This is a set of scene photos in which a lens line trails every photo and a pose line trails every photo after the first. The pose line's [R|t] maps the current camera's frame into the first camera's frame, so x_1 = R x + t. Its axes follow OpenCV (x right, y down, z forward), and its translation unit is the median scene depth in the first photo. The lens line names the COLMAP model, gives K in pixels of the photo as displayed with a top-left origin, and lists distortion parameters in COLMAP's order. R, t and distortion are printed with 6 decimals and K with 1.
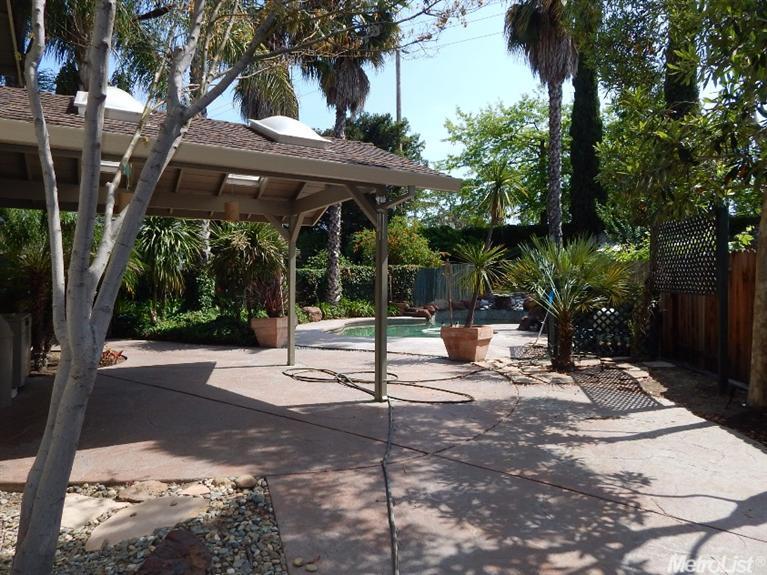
lens RADIAL K [[496.0, 0, 383.5], [0, 496.0, 287.5], [0, 0, 1]] dist [-0.000114, -0.000398]
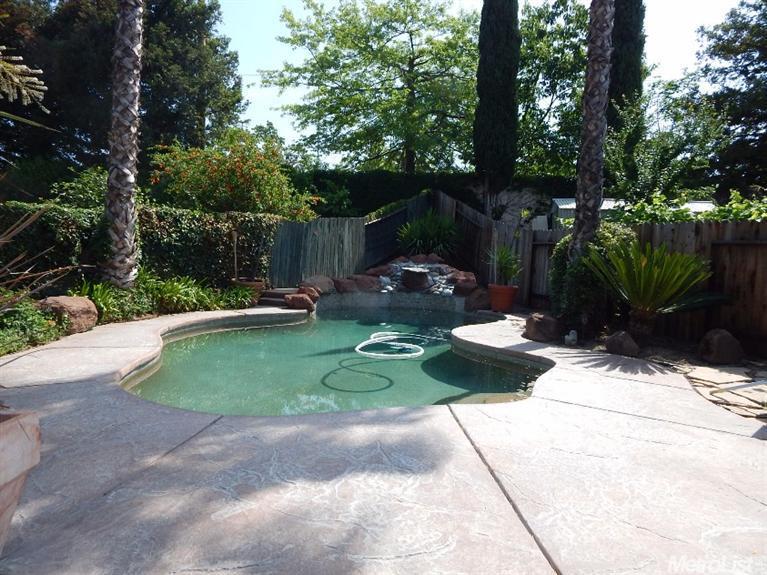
lens RADIAL K [[496.0, 0, 383.5], [0, 496.0, 287.5], [0, 0, 1]] dist [-0.000114, -0.000398]
pose [[0.898467, -0.004601, 0.439017, -0.077939], [-0.025019, 0.997784, 0.061658, 0.000060], [-0.438328, -0.066381, 0.896361, 0.444443]]
